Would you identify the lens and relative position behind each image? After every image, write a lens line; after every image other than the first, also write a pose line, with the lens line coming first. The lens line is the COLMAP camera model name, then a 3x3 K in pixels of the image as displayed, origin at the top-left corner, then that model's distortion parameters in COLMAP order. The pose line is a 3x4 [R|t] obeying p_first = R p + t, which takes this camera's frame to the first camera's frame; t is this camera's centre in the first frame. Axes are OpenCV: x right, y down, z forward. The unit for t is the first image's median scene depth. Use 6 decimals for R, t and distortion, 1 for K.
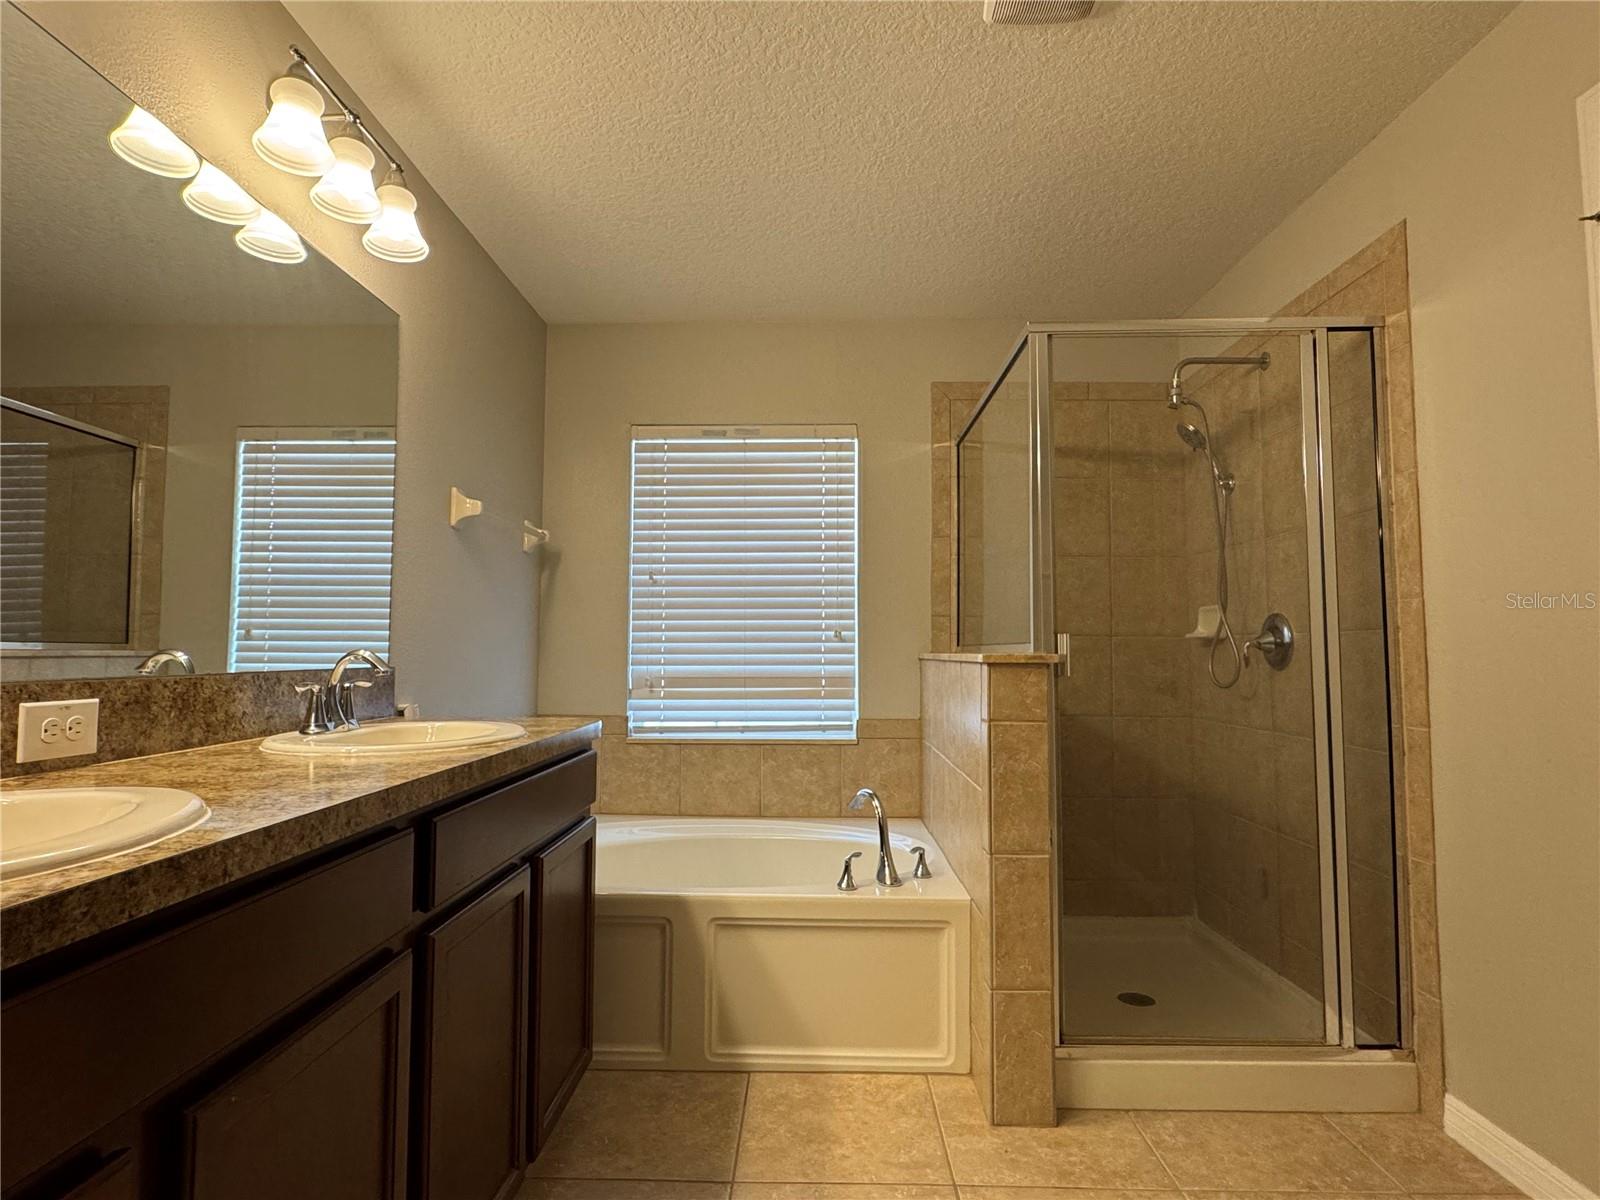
lens RADIAL K [[849.4, 0, 800.0], [0, 849.4, 600.0], [0, 0, 1]] dist [-0.000159, -0.003199]
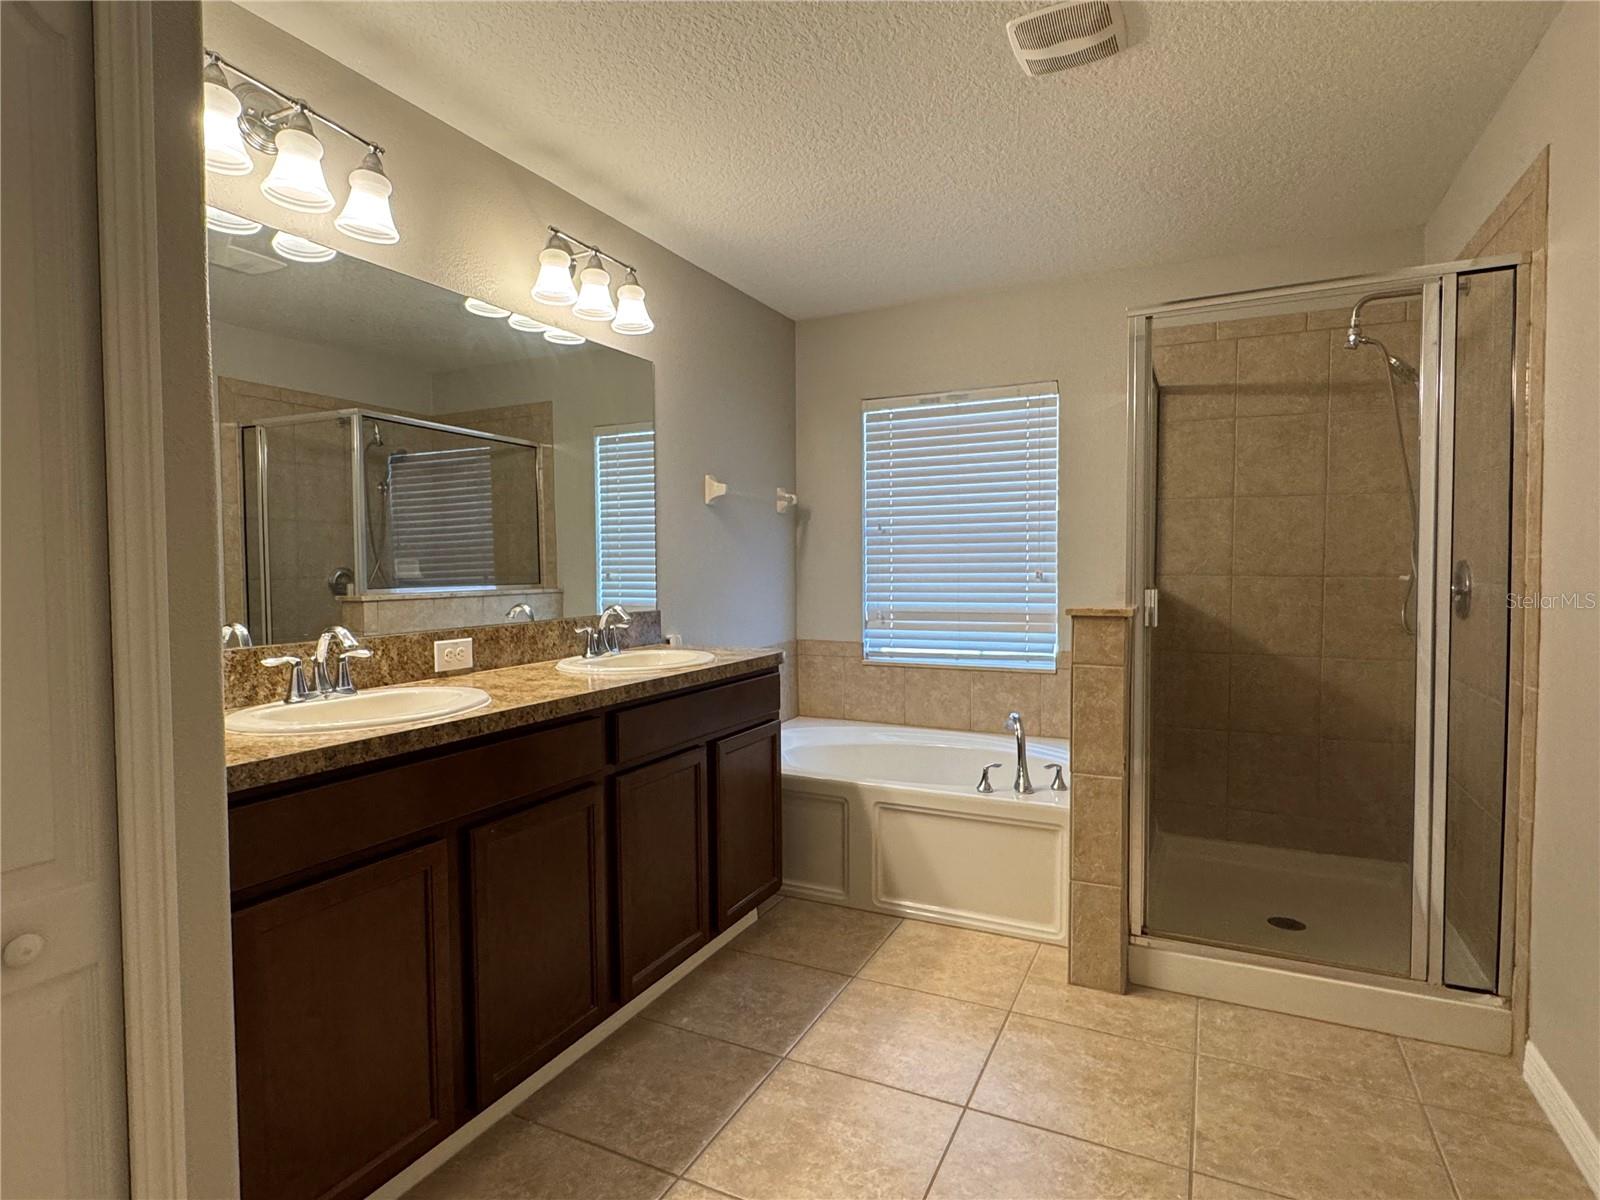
lens RADIAL K [[849.4, 0, 800.0], [0, 849.4, 600.0], [0, 0, 1]] dist [-0.000159, -0.003199]
pose [[0.908934, 0.008255, -0.416858, 0.335380], [0.034655, 0.994849, 0.095263, -0.066587], [0.415497, -0.101034, 0.903966, -0.208568]]
